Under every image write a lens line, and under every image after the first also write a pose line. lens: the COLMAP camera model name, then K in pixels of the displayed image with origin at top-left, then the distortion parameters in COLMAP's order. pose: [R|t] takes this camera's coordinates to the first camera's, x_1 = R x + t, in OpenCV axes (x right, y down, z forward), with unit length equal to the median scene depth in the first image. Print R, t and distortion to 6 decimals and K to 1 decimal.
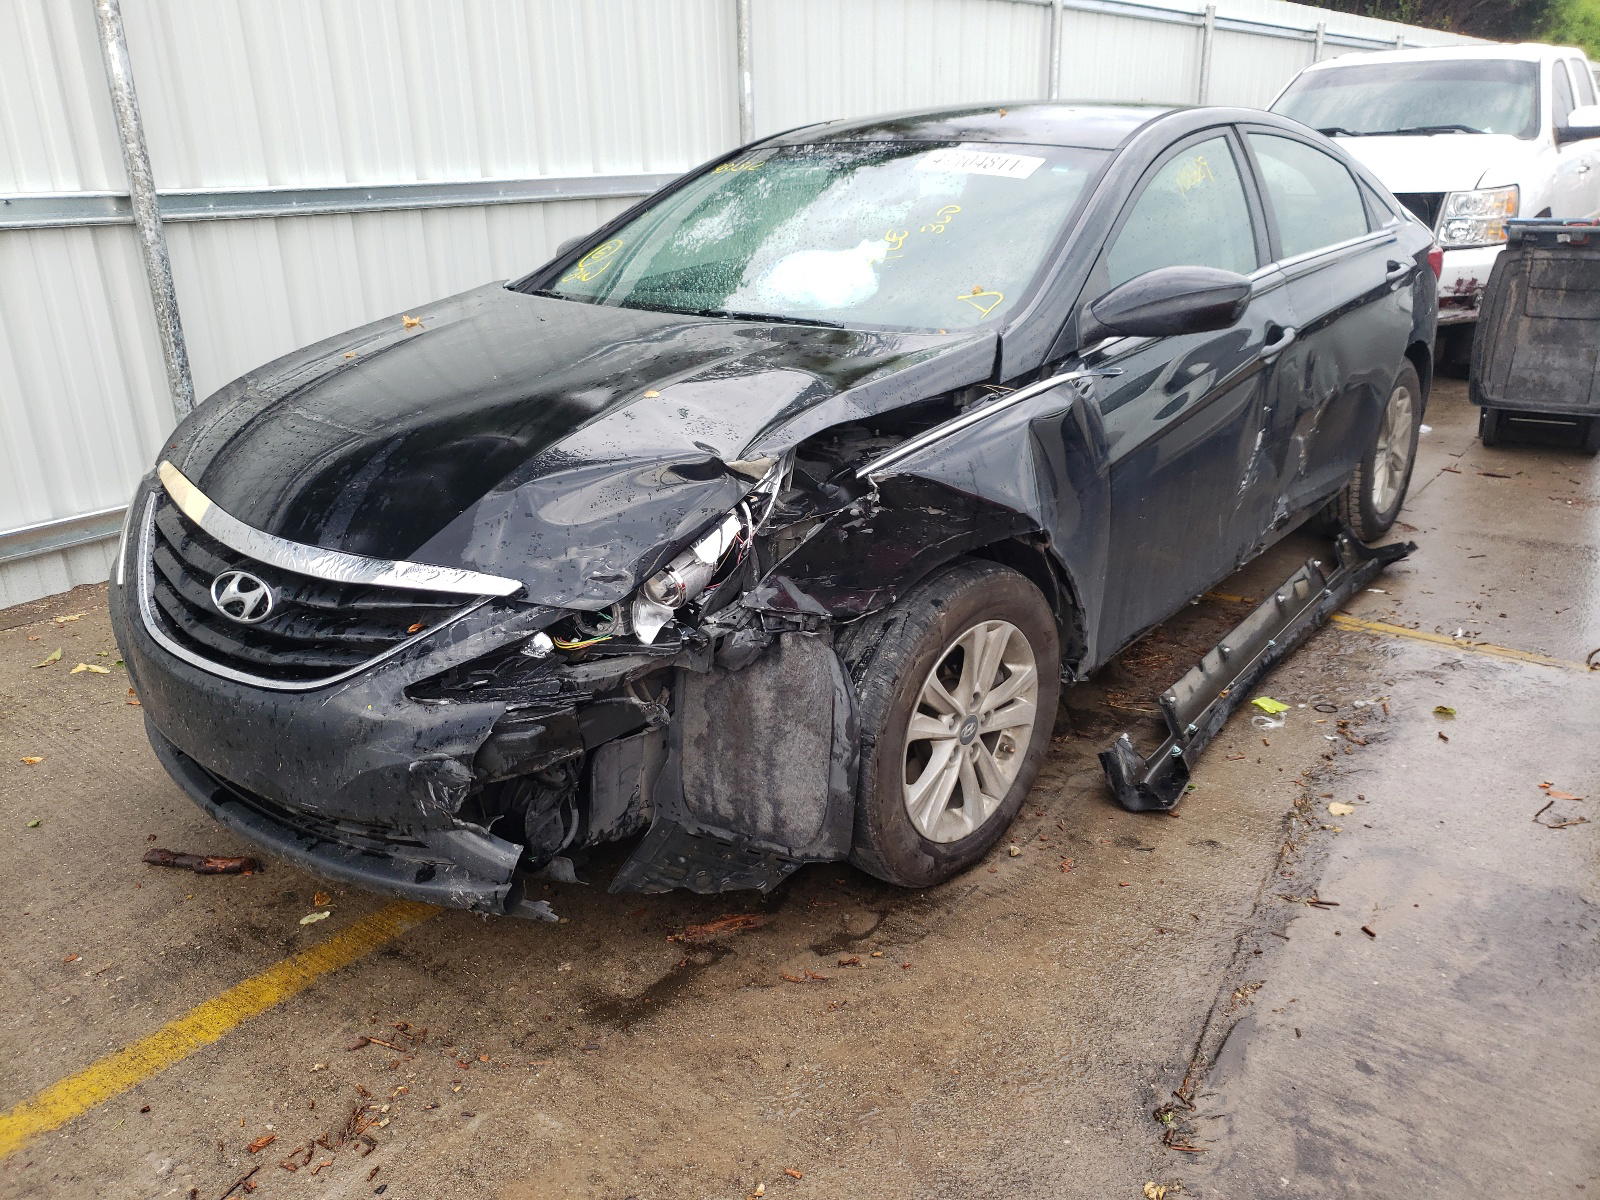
lens RADIAL K [[1213.5, 0, 800.0], [0, 1213.5, 600.0], [0, 0, 1]] dist [0.013494, -0.007460]
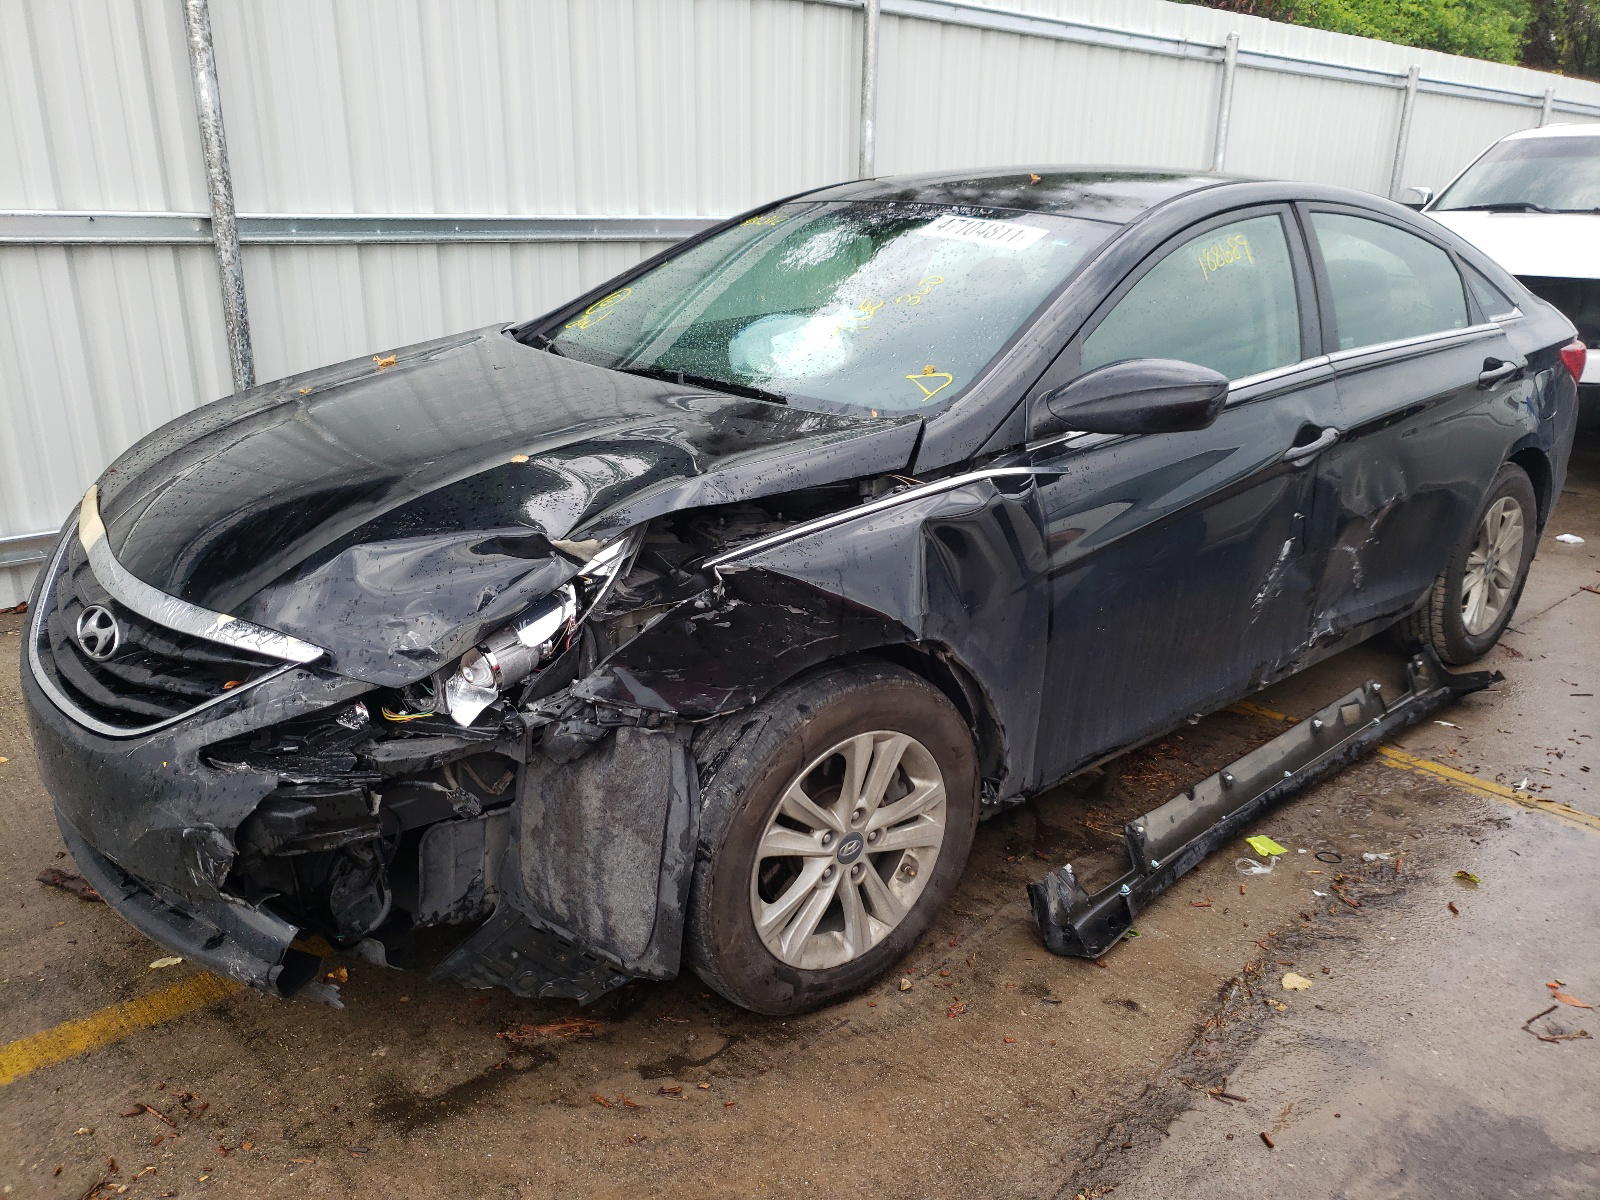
lens RADIAL K [[1229.6, 0, 800.0], [0, 1229.6, 600.0], [0, 0, 1]] dist [0.002153, 0.010791]
pose [[0.987111, 0.090041, -0.132302, 0.202102], [-0.094468, 0.995146, -0.027563, -0.047921], [0.129179, 0.039706, 0.990826, 0.071083]]
